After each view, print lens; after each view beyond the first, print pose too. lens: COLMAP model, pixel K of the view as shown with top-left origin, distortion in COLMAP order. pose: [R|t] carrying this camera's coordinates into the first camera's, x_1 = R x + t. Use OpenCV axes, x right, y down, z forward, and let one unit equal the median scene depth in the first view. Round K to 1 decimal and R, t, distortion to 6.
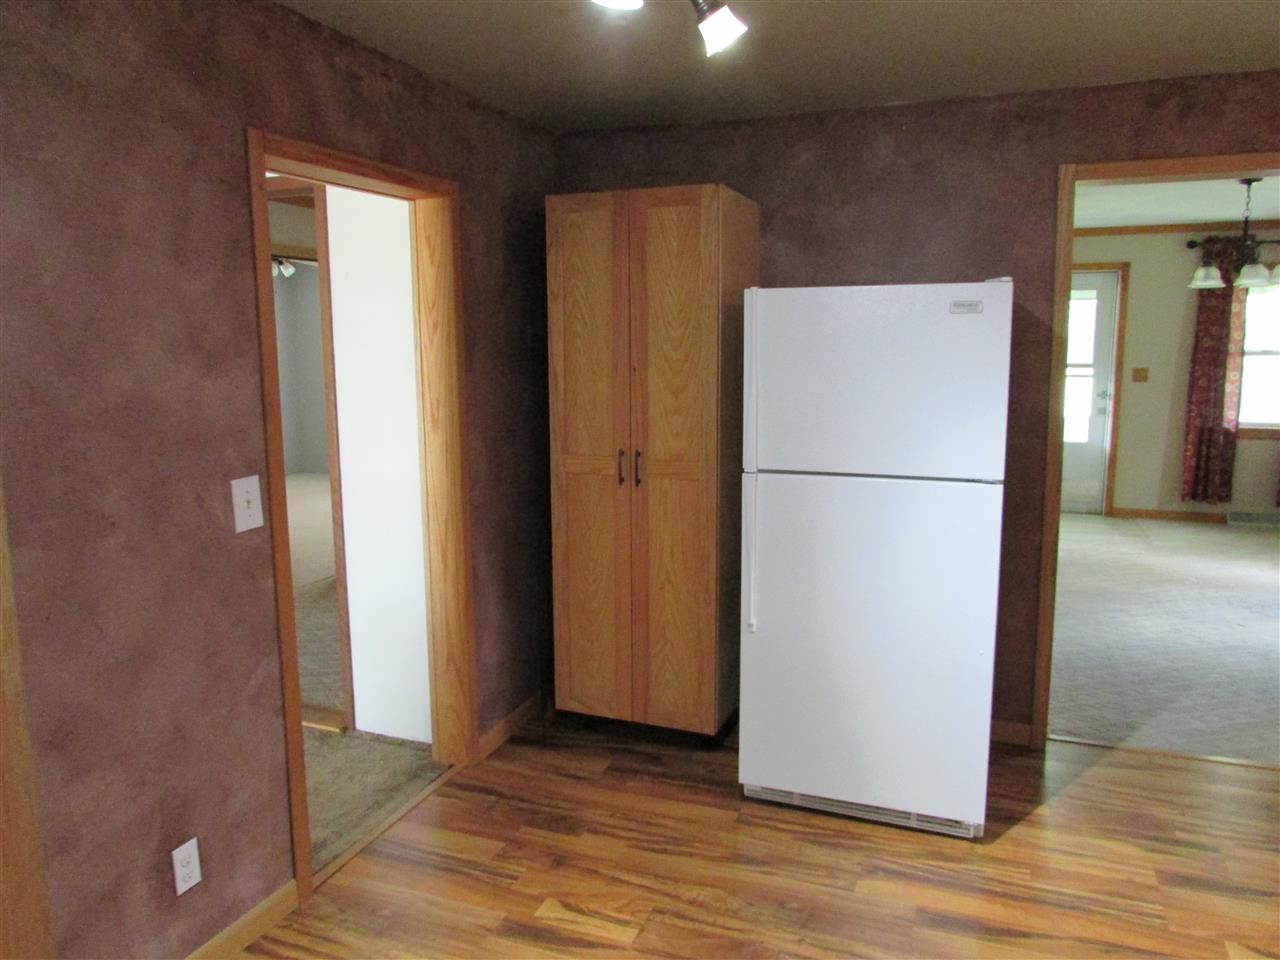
lens RADIAL K [[908.9, 0, 642.4], [0, 908.9, 483.4], [0, 0, 1]] dist [-0.036594, 0.010579]
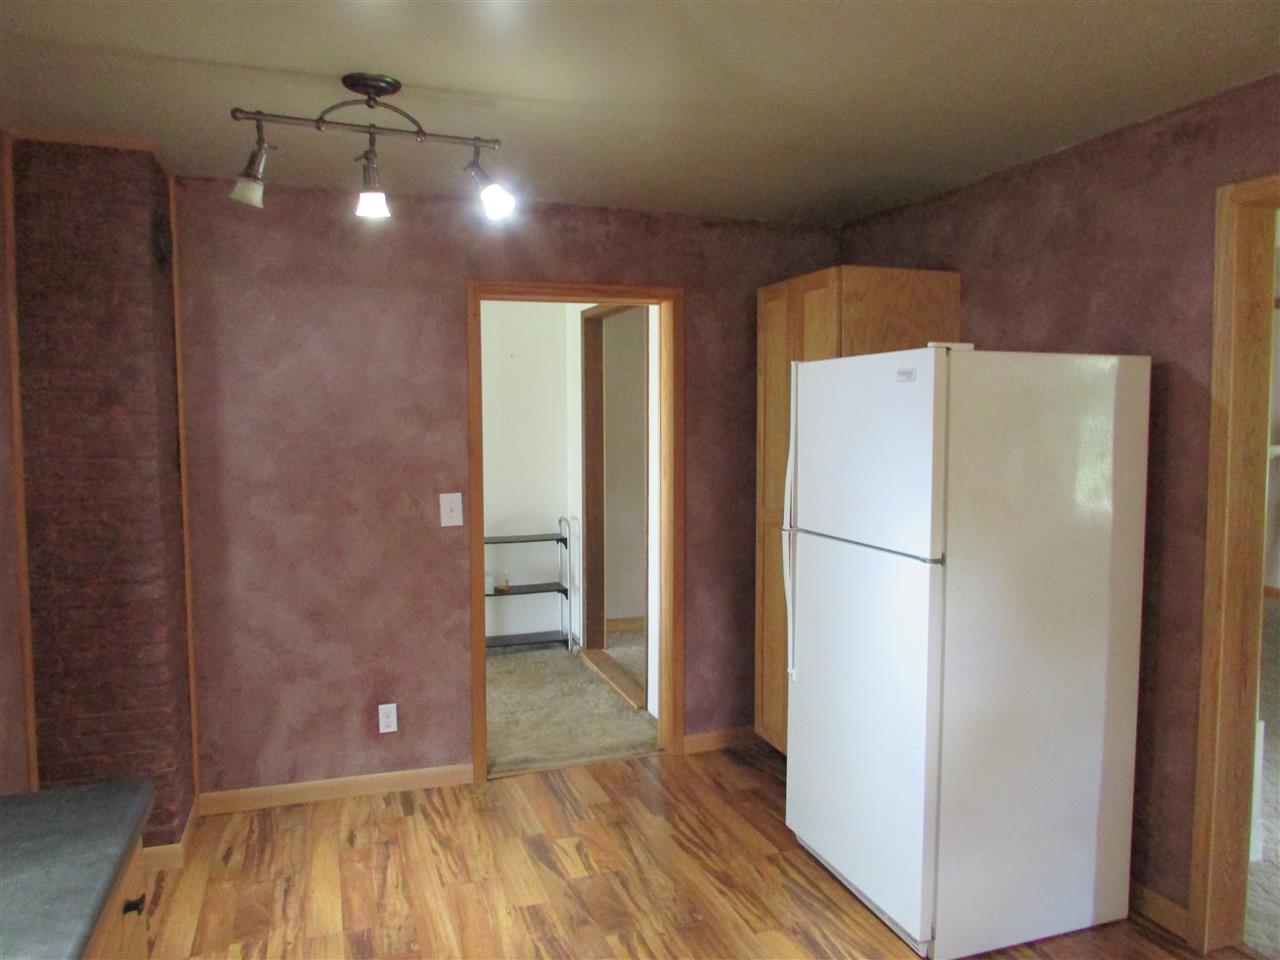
lens RADIAL K [[908.9, 0, 630.8], [0, 908.9, 485.9], [0, 0, 1]] dist [-0.036594, 0.010579]
pose [[0.650551, 0.062836, -0.756859, 0.876638], [-0.117895, 0.992846, -0.018907, -0.023882], [0.750256, 0.101530, 0.653305, 0.155094]]
